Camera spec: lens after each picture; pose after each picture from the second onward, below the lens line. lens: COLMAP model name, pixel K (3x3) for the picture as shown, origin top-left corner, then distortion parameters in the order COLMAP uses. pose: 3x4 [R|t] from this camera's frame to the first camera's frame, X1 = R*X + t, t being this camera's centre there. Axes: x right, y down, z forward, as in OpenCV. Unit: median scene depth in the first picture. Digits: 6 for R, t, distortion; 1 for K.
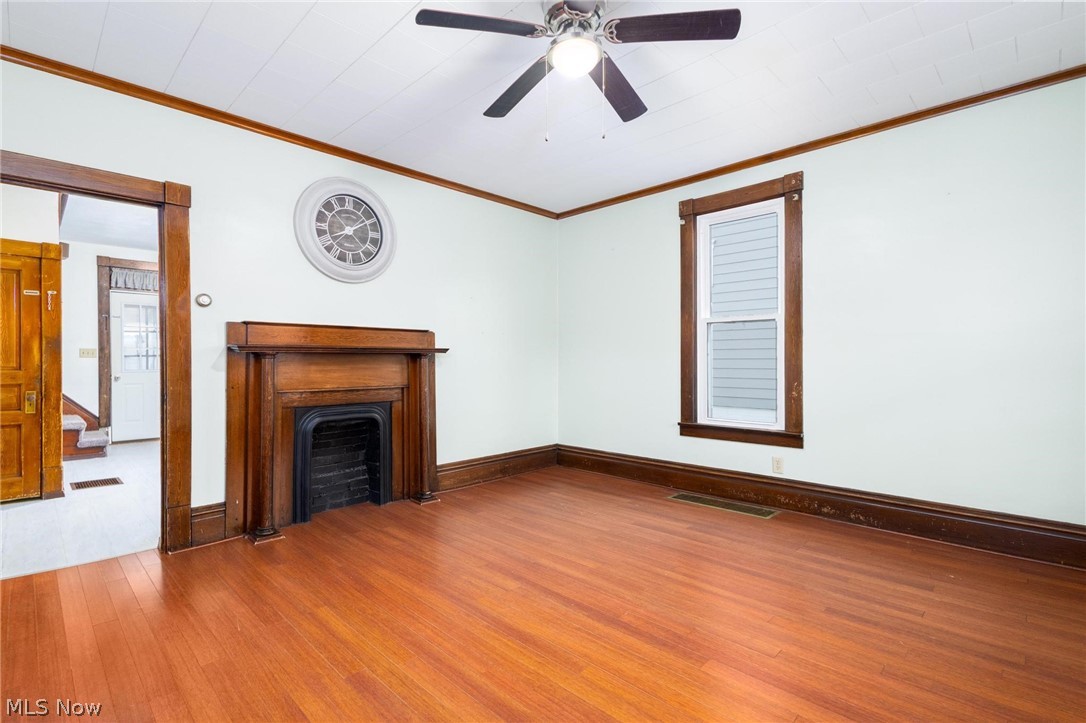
lens RADIAL K [[511.8, 0, 540.7], [0, 511.8, 365.3], [0, 0, 1]] dist [0.002507, 0.000501]
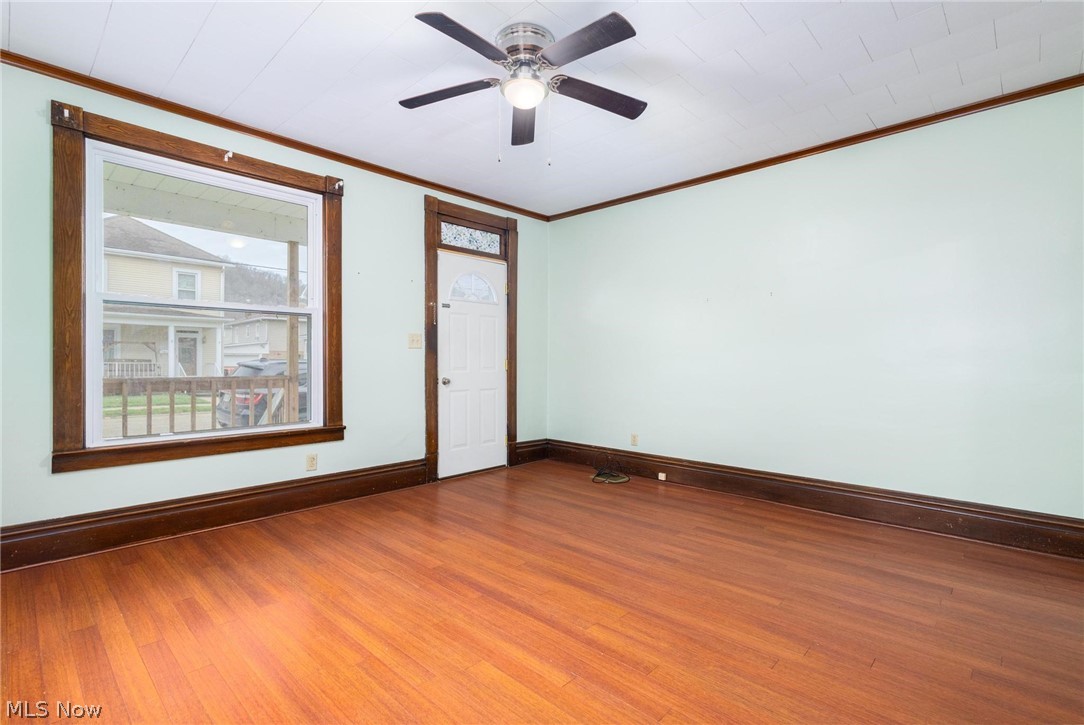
lens RADIAL K [[502.2, 0, 544.1], [0, 502.2, 359.1], [0, 0, 1]] dist [0.002605, 0.000065]
pose [[-0.999685, 0.001172, -0.025064, 0.031062], [0.000952, 0.999961, 0.008774, -0.003331], [0.025074, 0.008748, -0.999647, 1.268827]]
